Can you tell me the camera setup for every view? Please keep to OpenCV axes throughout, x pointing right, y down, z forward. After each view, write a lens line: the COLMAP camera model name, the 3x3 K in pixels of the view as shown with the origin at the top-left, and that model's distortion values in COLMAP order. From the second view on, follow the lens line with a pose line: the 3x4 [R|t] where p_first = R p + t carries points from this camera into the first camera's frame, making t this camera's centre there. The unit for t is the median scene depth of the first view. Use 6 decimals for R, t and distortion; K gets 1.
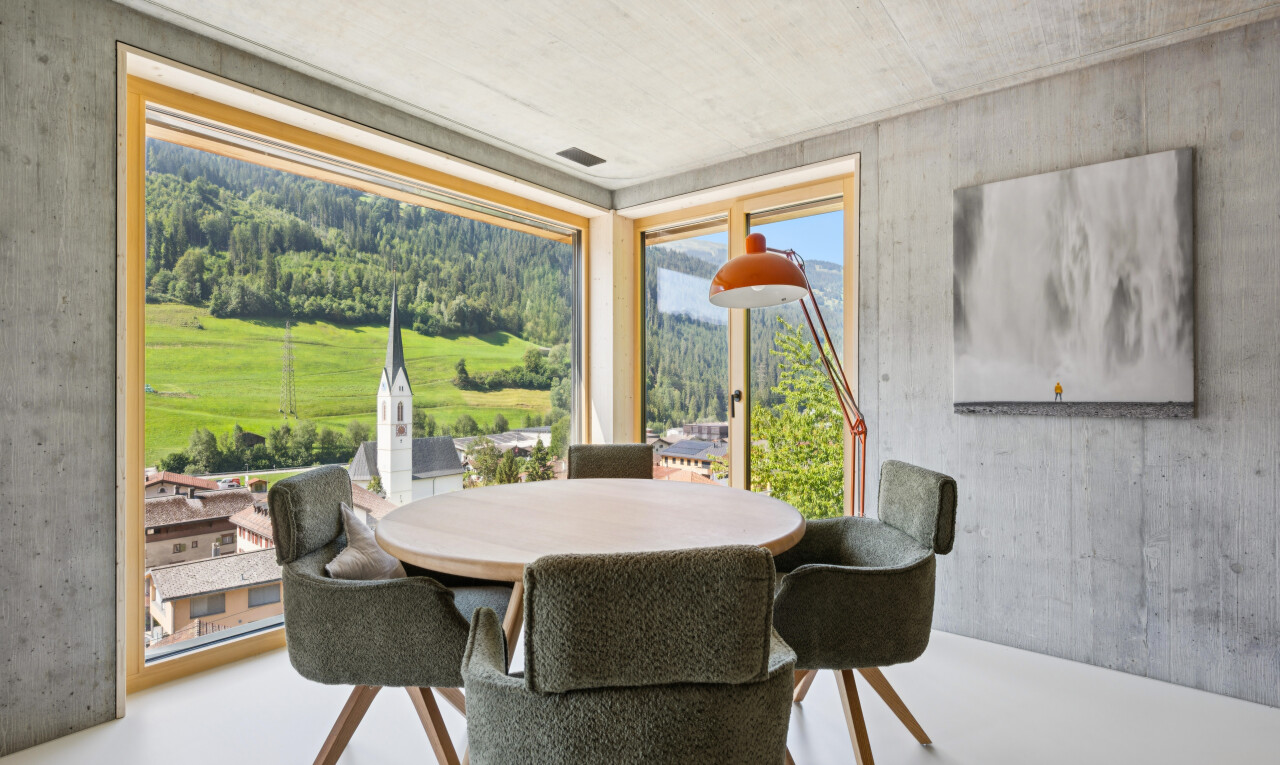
lens RADIAL K [[617.5, 0, 641.1], [0, 617.5, 381.5], [0, 0, 1]] dist [0.002368, 0.000357]
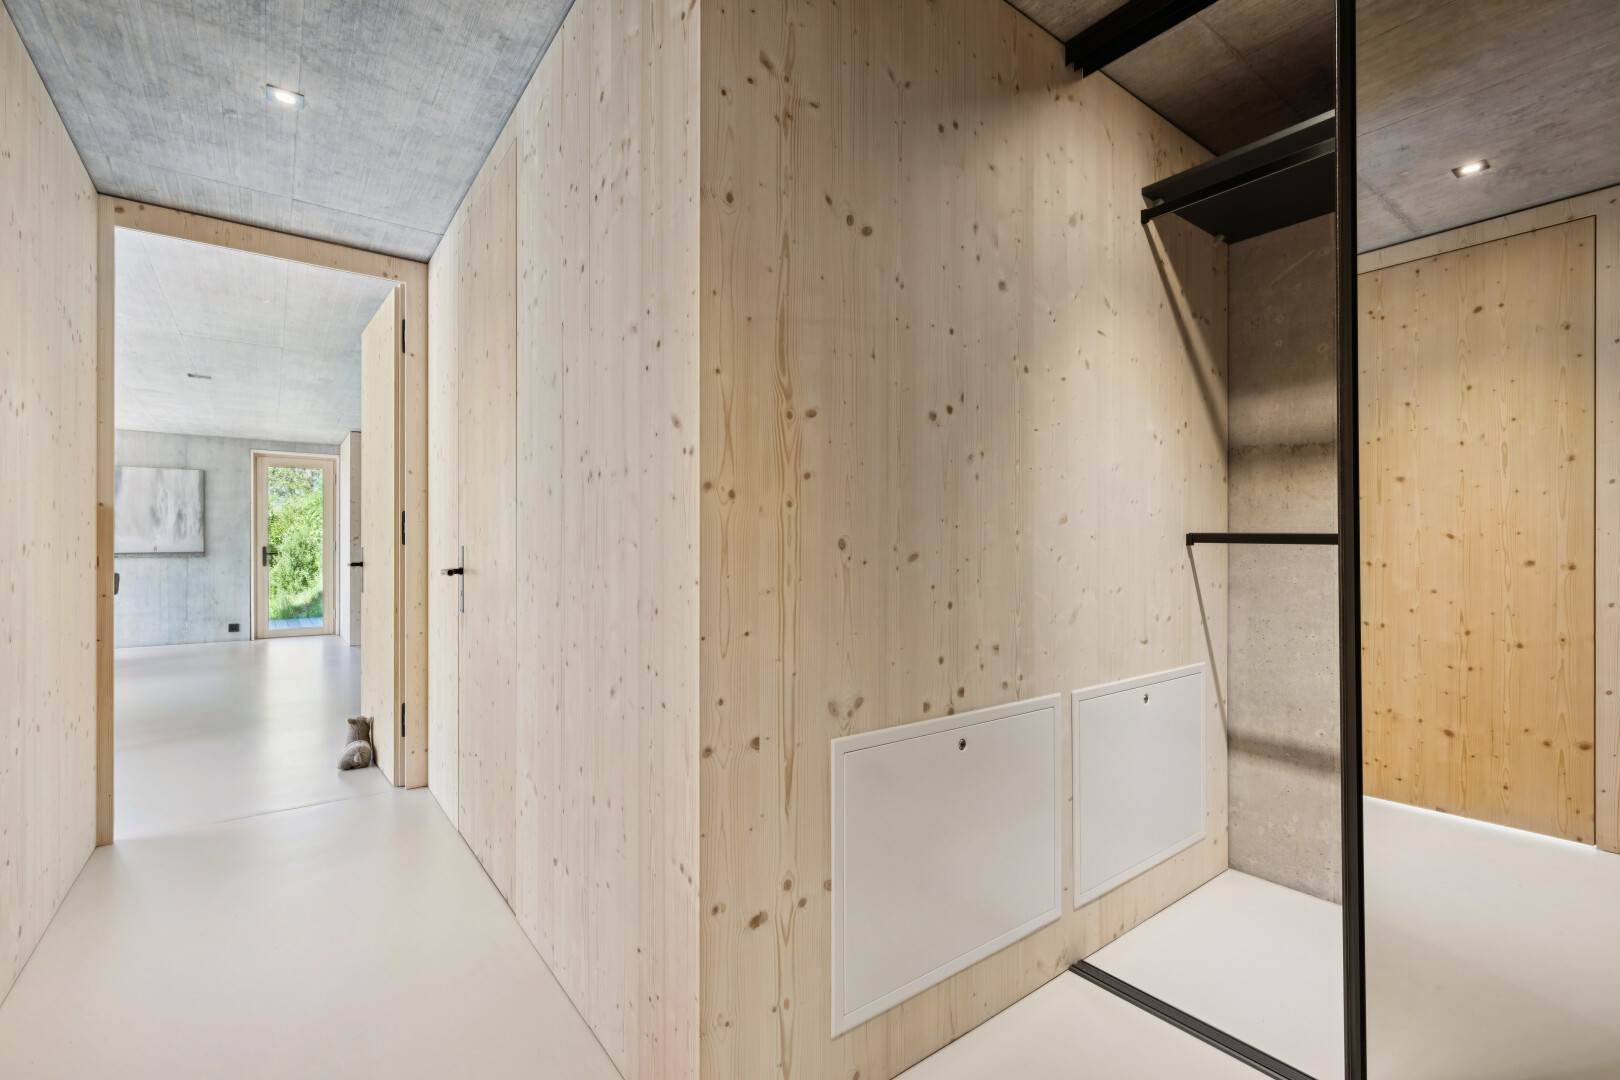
lens RADIAL K [[717.2, 0, 812.4], [0, 717.2, 546.3], [0, 0, 1]] dist [0.002452, 0.000240]
pose [[0.239955, 0.005720, 0.970767, -1.822793], [-0.000425, 0.999983, -0.005788, 0.024572], [-0.970784, 0.000976, 0.239953, -2.748757]]
